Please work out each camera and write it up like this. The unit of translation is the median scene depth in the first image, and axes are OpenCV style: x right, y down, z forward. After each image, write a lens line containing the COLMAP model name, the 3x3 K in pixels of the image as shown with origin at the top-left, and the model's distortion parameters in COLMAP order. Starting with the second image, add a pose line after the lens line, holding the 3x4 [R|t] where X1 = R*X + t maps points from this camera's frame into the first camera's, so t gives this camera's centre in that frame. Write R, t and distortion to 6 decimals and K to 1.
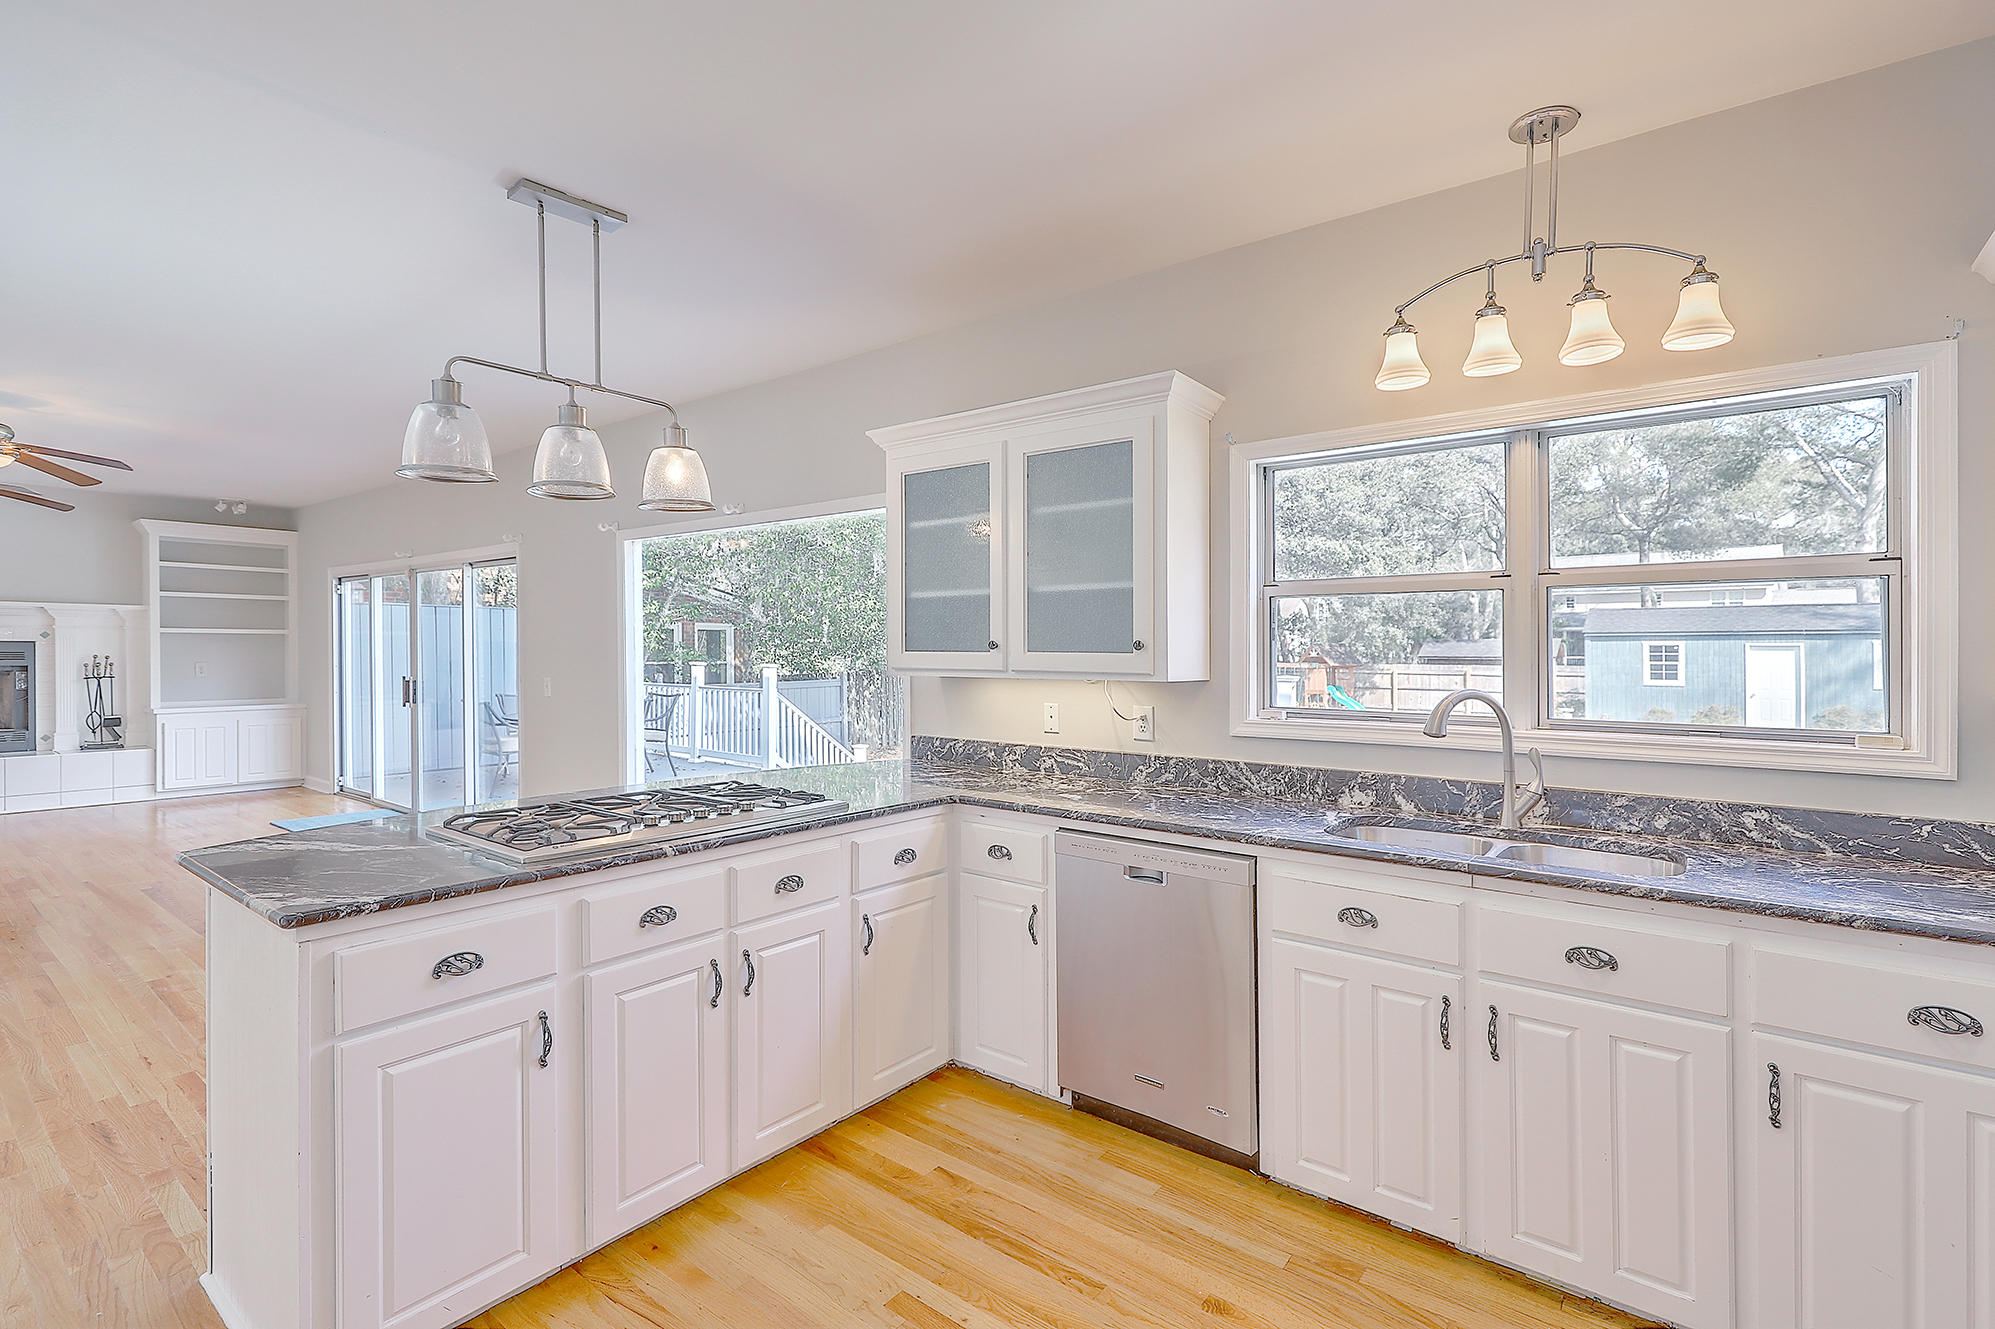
lens RADIAL K [[918.3, 0, 1000.9], [0, 918.3, 658.5], [0, 0, 1]] dist [0.002402, 0.000571]
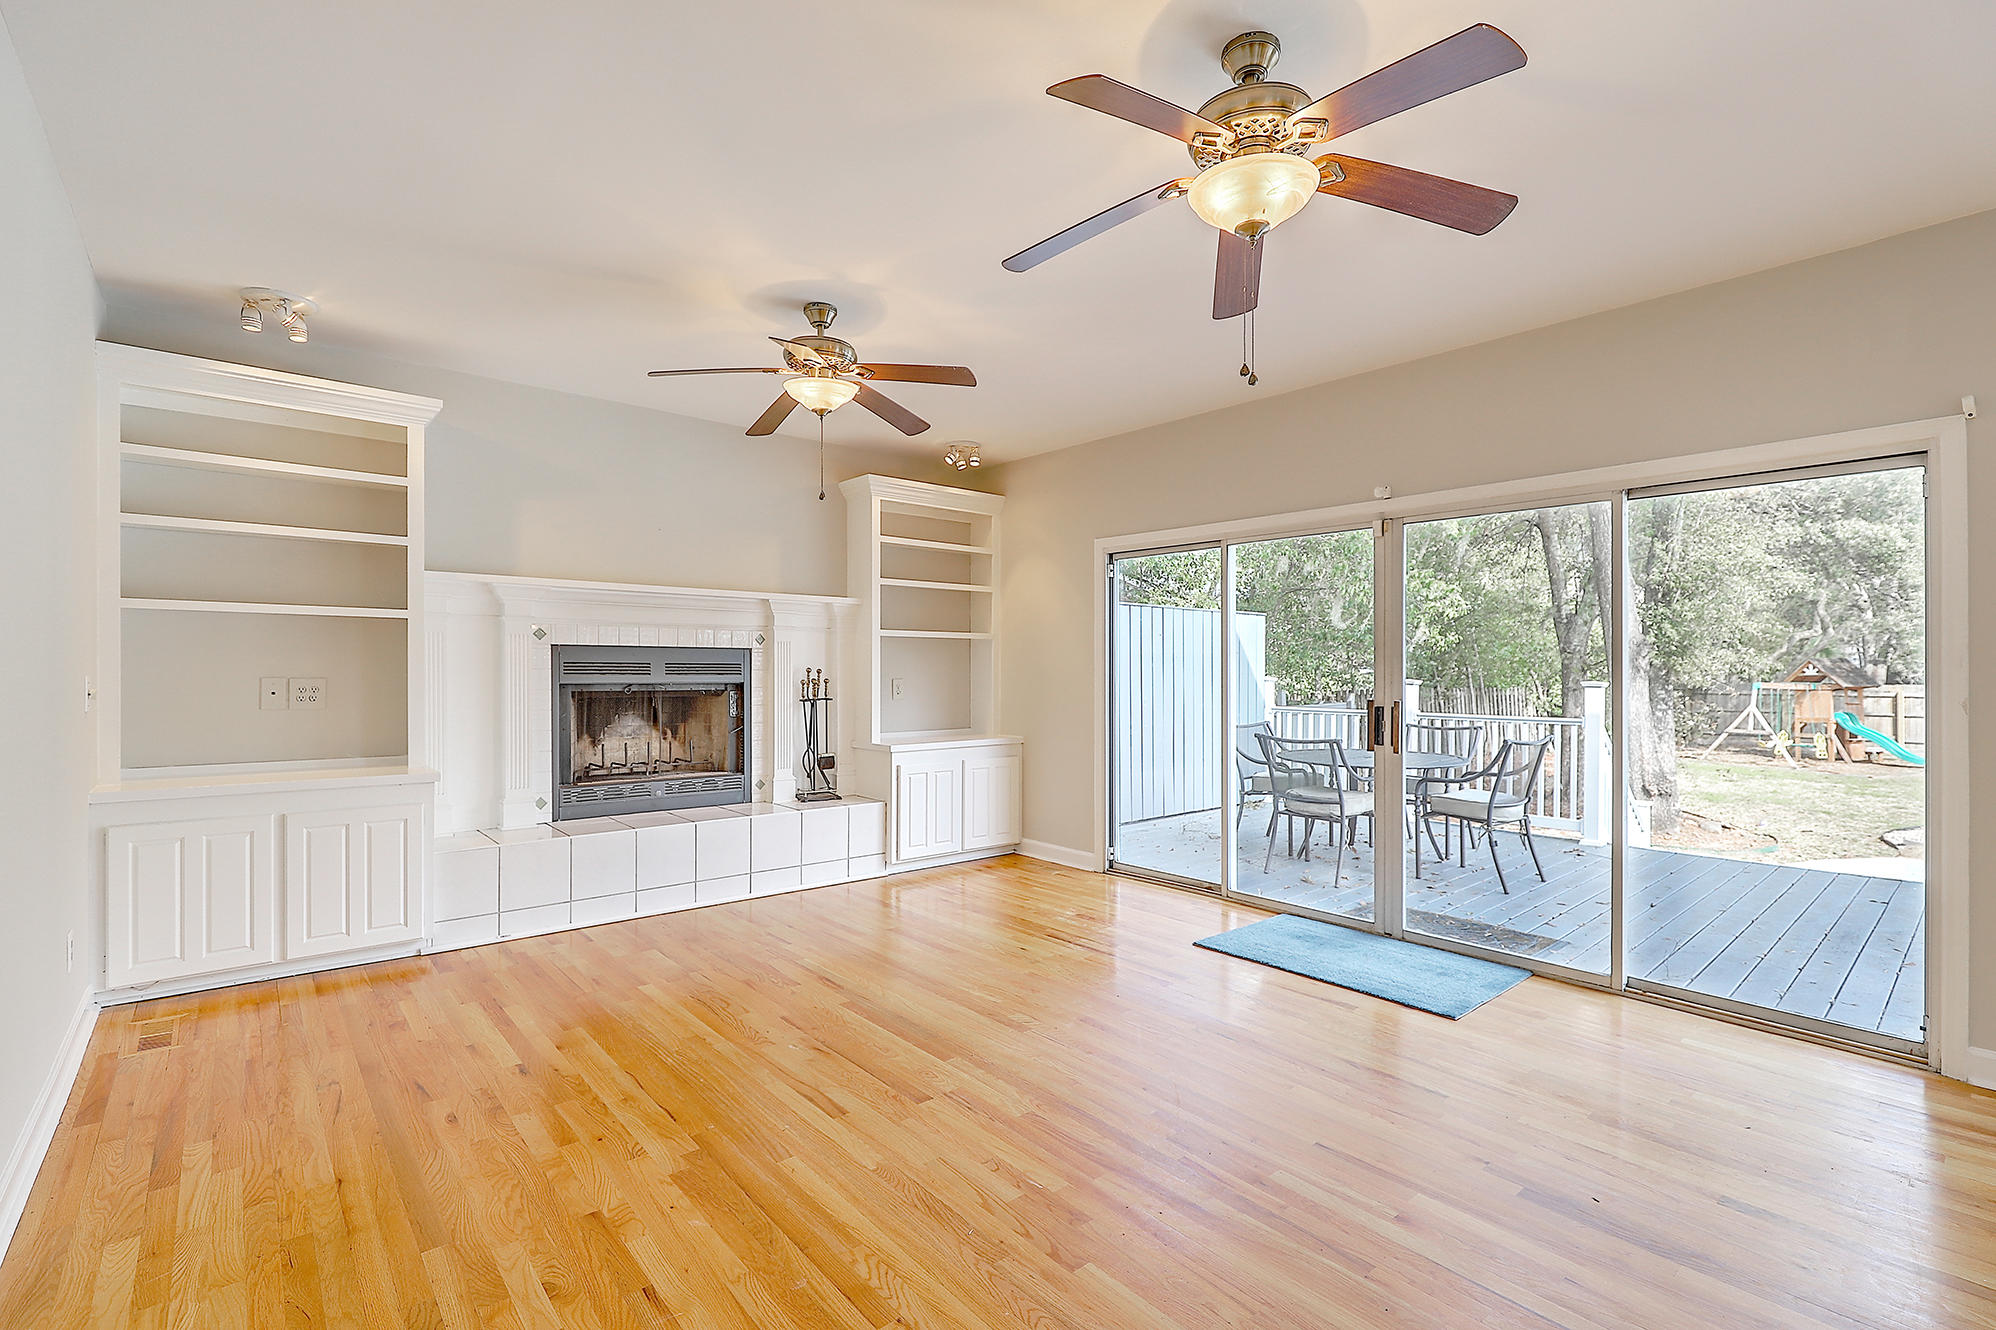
lens RADIAL K [[913.0, 0, 994.8], [0, 913.0, 673.9], [0, 0, 1]] dist [-0.000354, 0.000014]
pose [[0.978438, -0.001540, -0.206534, -0.694654], [0.000366, 0.999984, -0.005726, 0.004900], [0.206539, 0.005527, 0.978423, 0.338826]]
